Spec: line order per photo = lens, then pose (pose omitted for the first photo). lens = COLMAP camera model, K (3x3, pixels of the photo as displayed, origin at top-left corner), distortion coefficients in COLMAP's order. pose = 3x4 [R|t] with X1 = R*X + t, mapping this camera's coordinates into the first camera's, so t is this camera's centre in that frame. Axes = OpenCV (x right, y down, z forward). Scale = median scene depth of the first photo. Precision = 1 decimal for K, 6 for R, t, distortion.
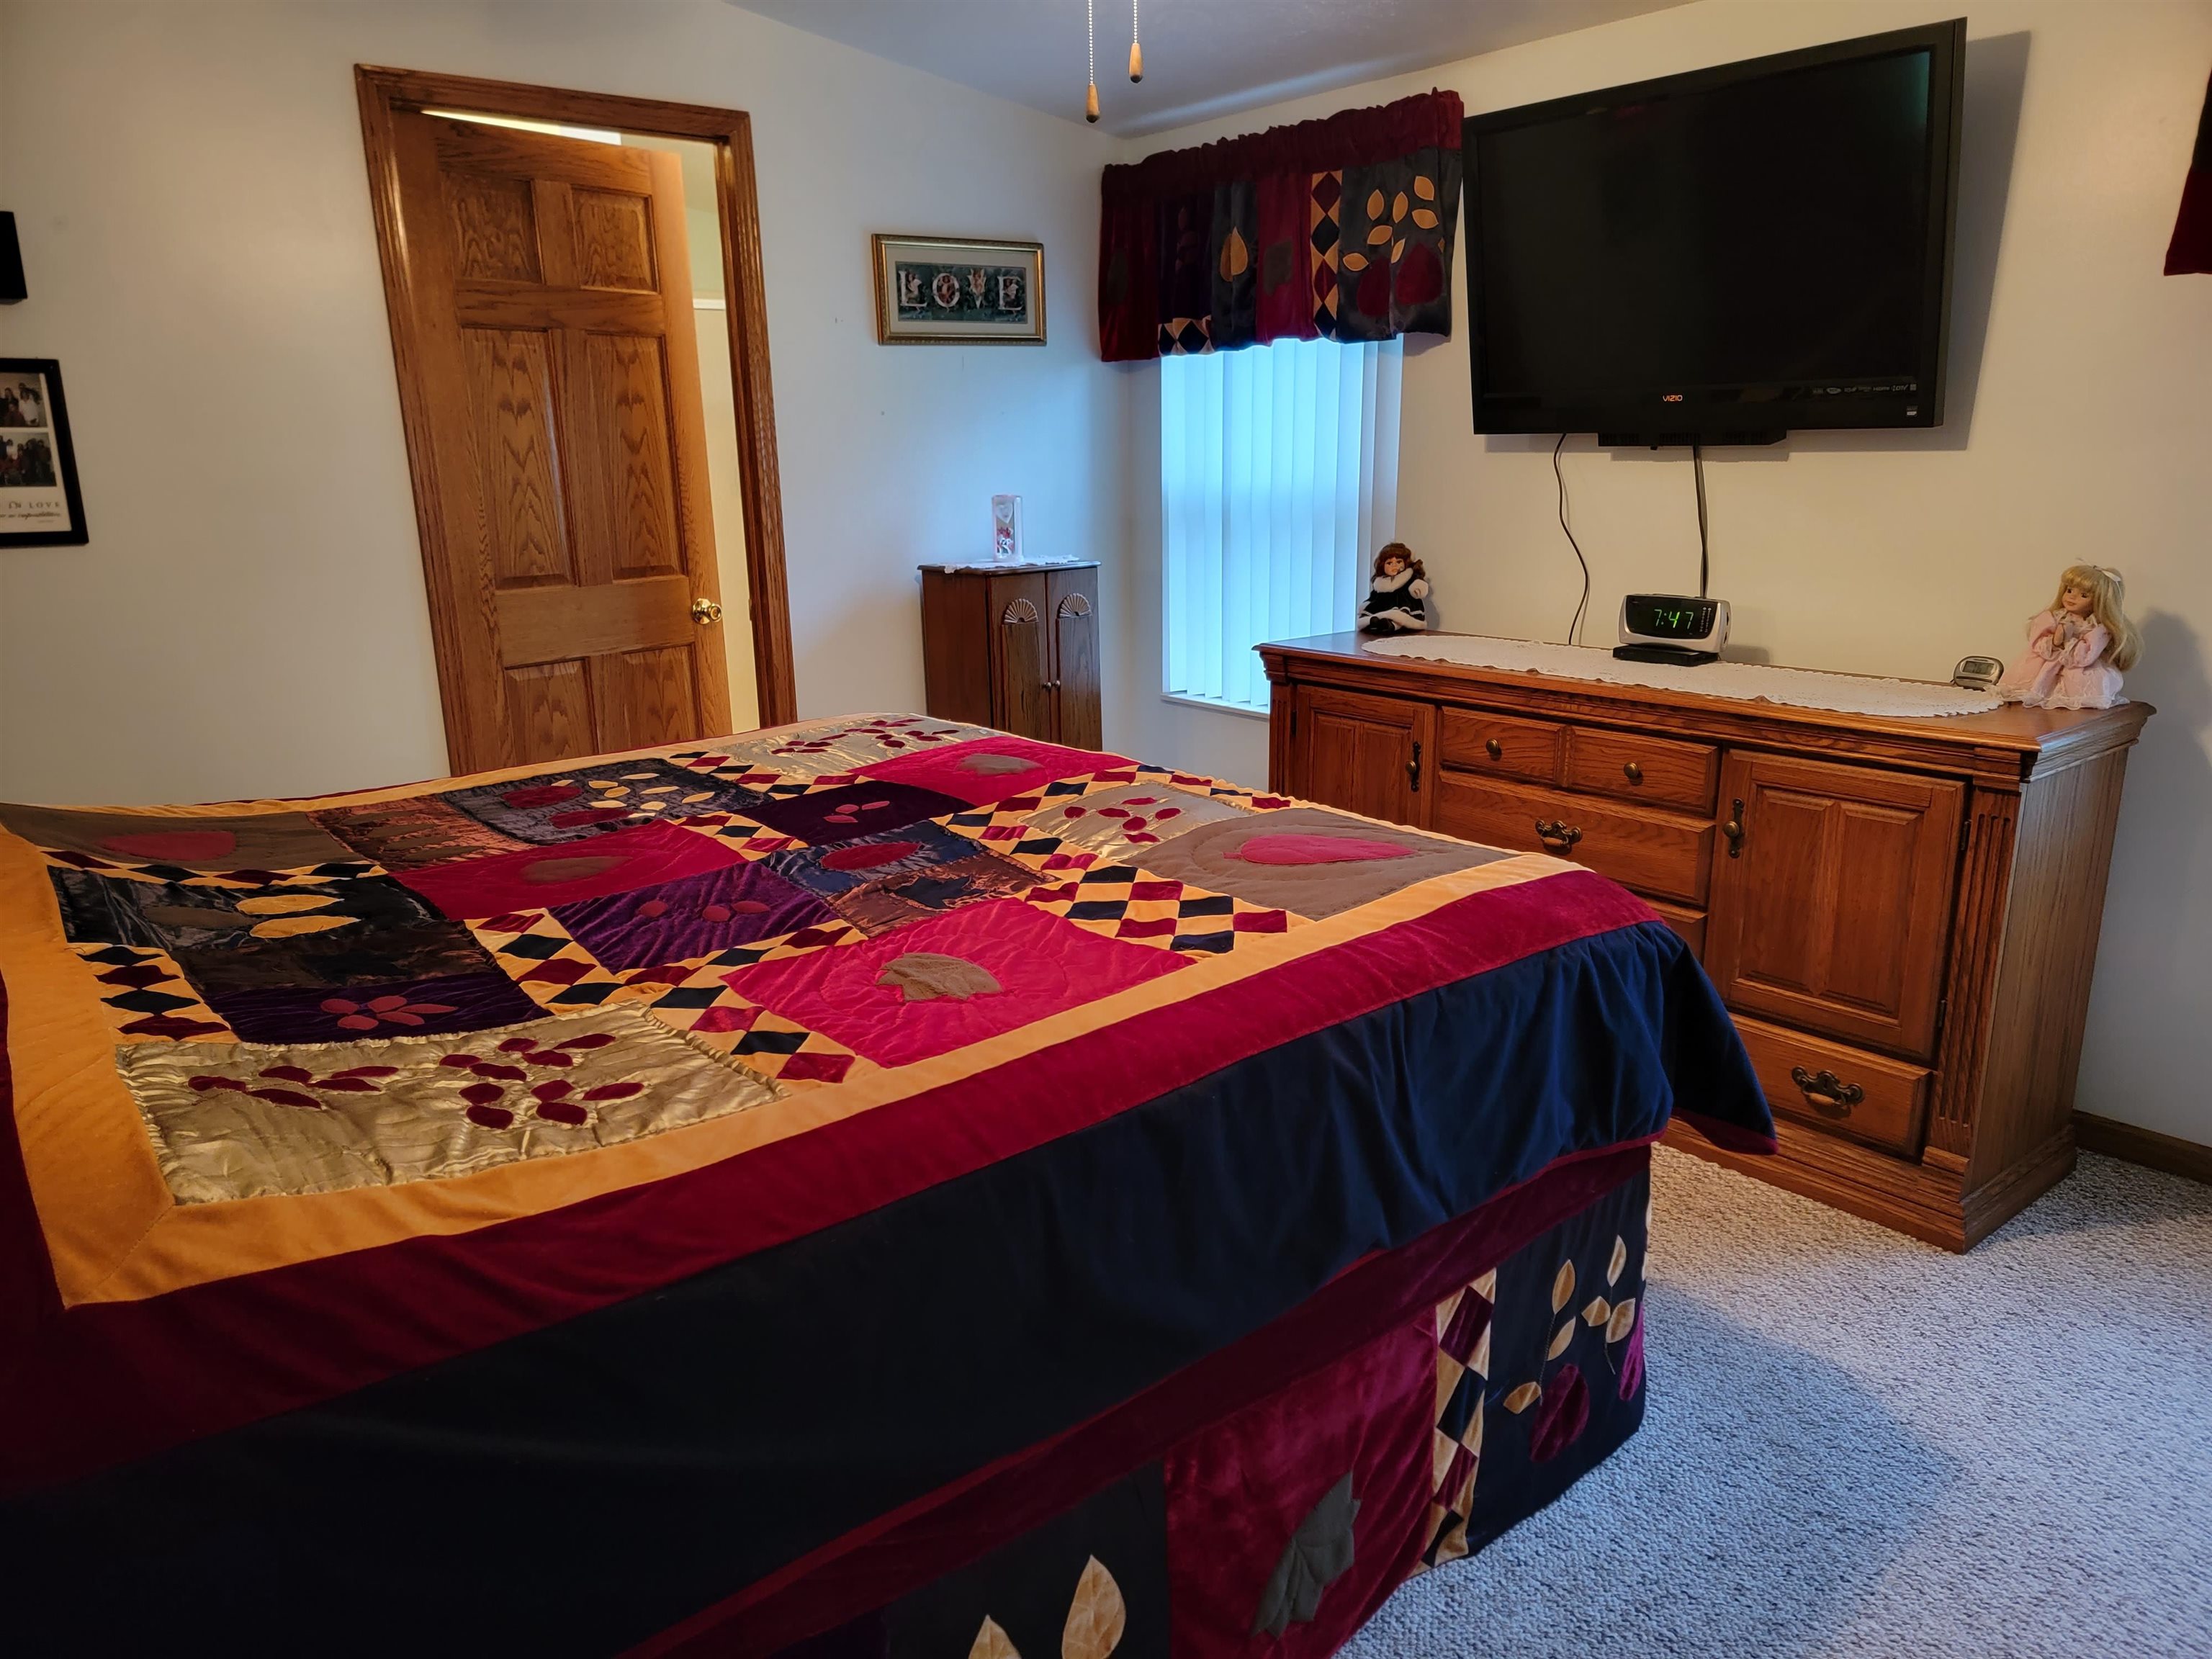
lens RADIAL K [[1534.4, 0, 1104.2], [0, 1534.4, 836.5], [0, 0, 1]] dist [0.007279, 0.001378]
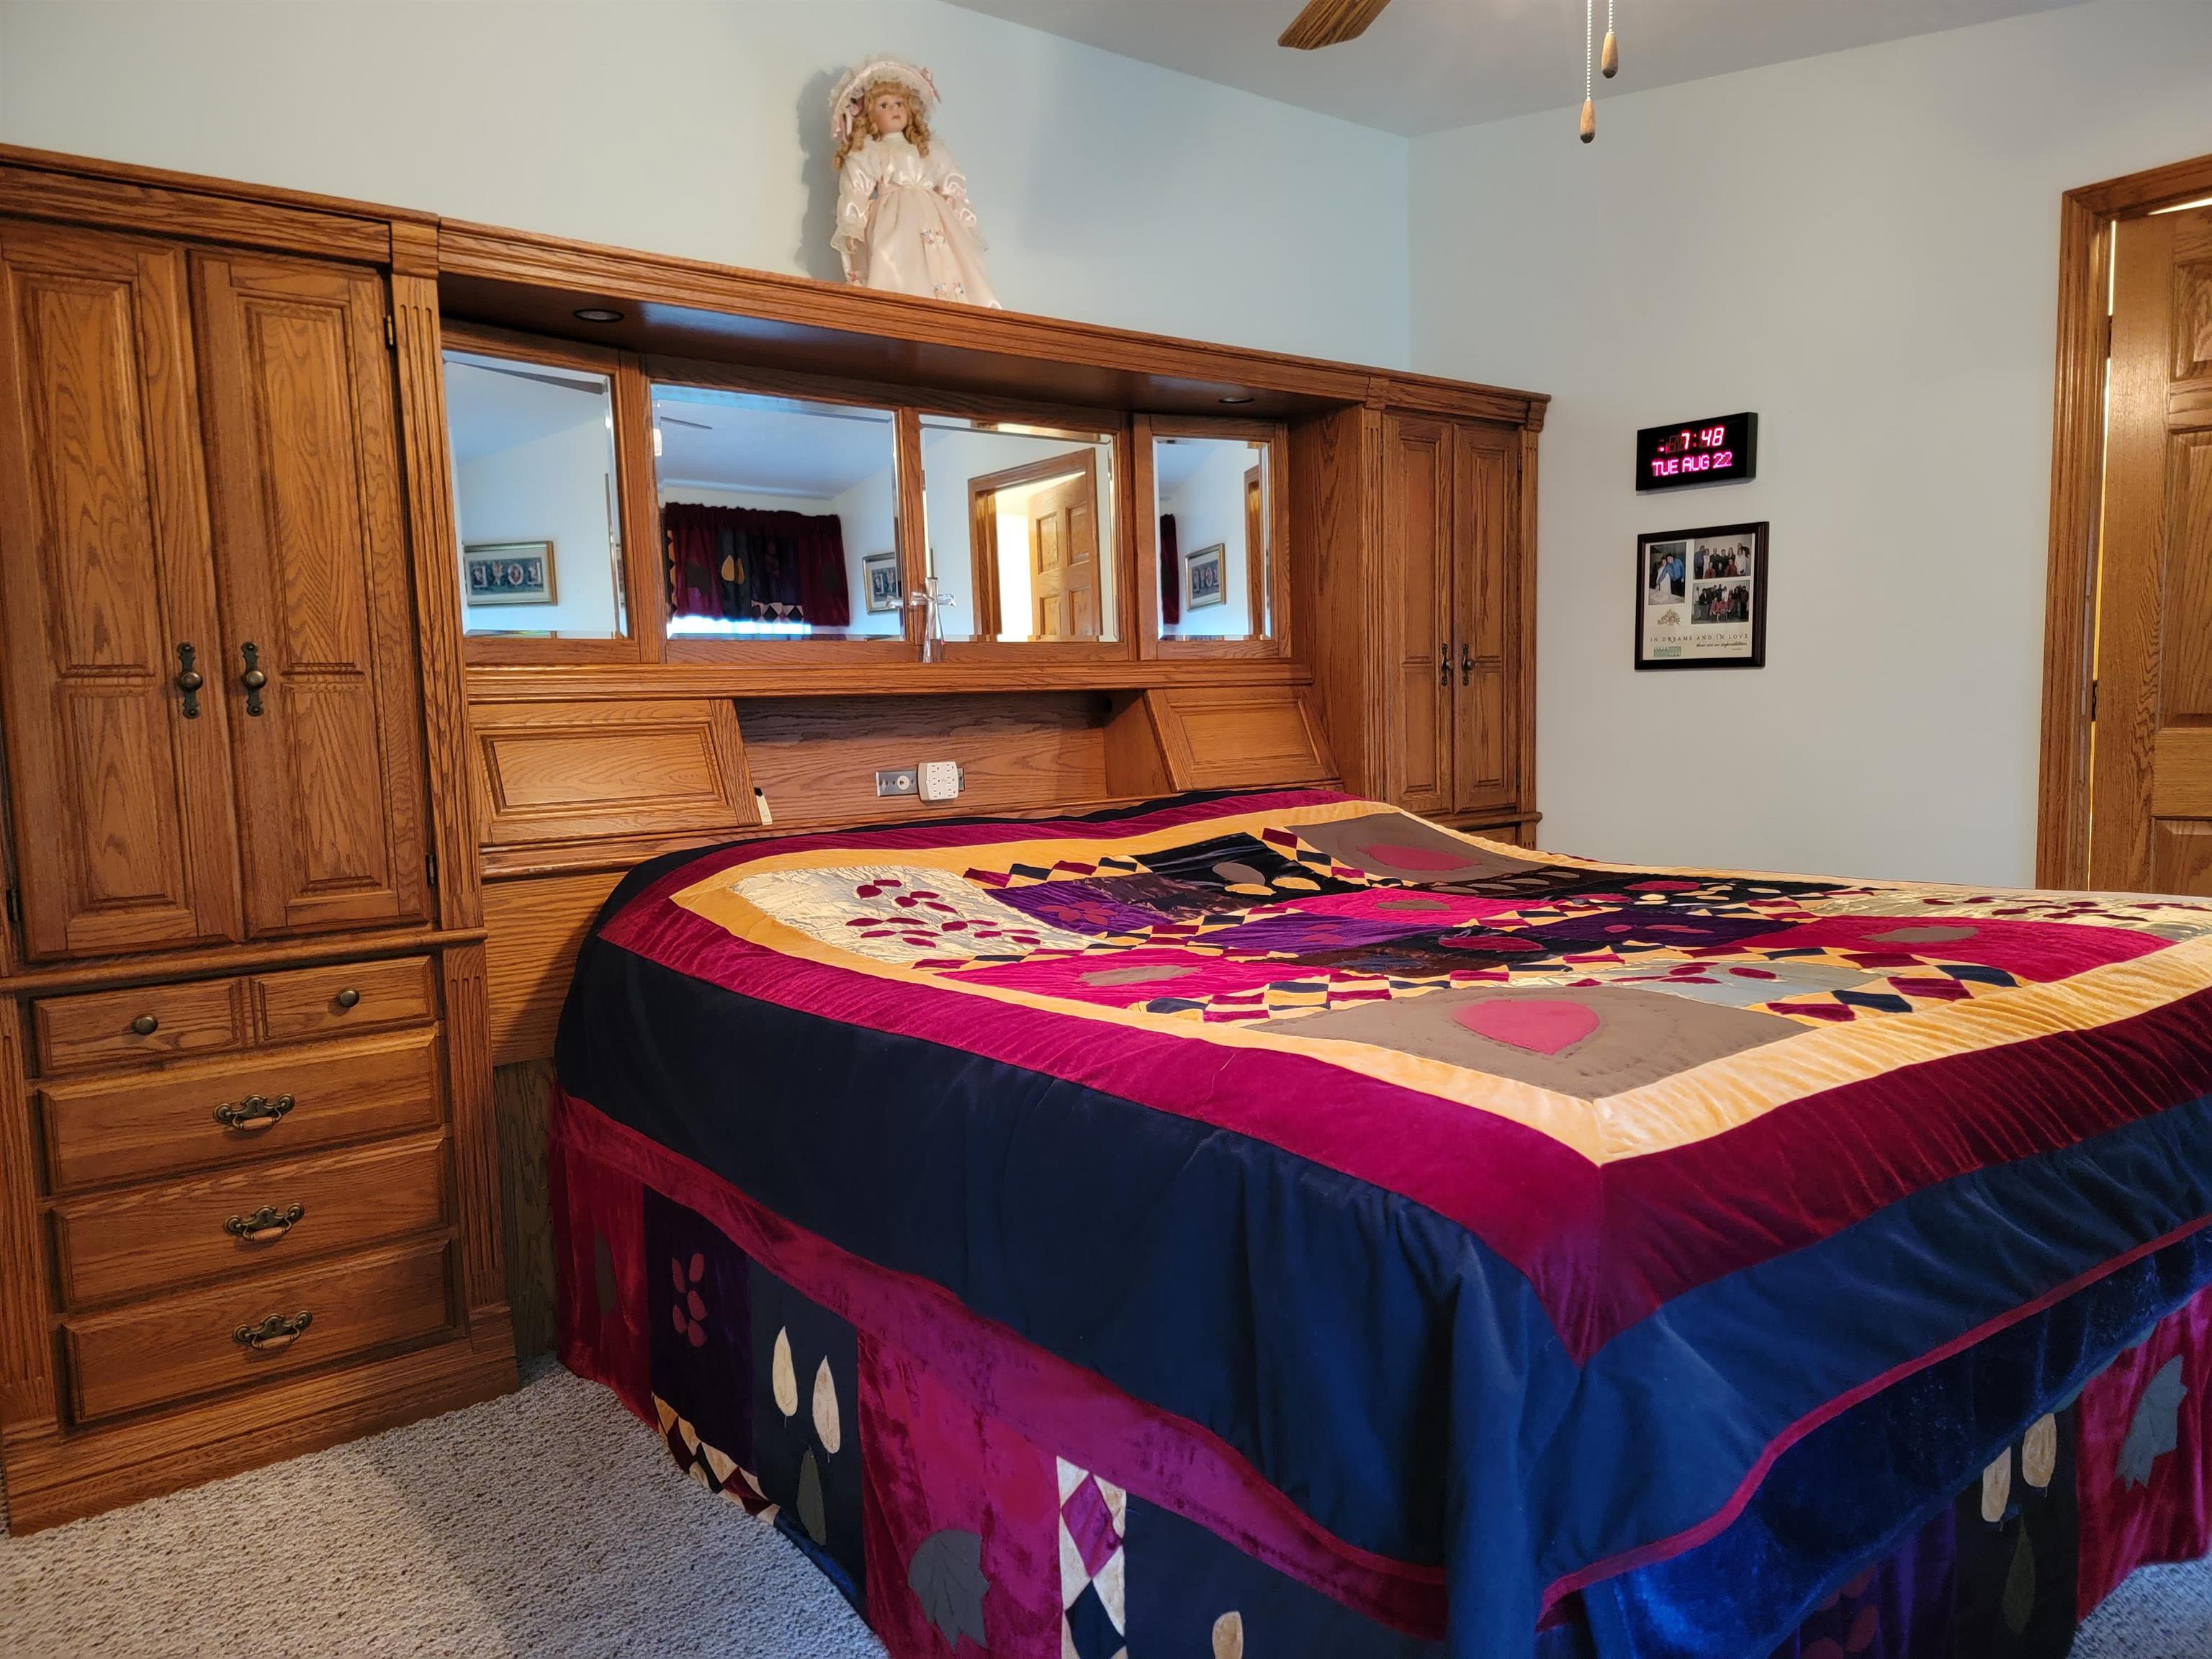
lens RADIAL K [[1534.4, 0, 1103.1], [0, 1534.4, 836.9], [0, 0, 1]] dist [0.007279, 0.001378]
pose [[-0.025997, 0.105678, -0.994060, 0.586177], [-0.216995, 0.970090, 0.108805, -0.079212], [0.975826, 0.218535, -0.002288, 0.524282]]
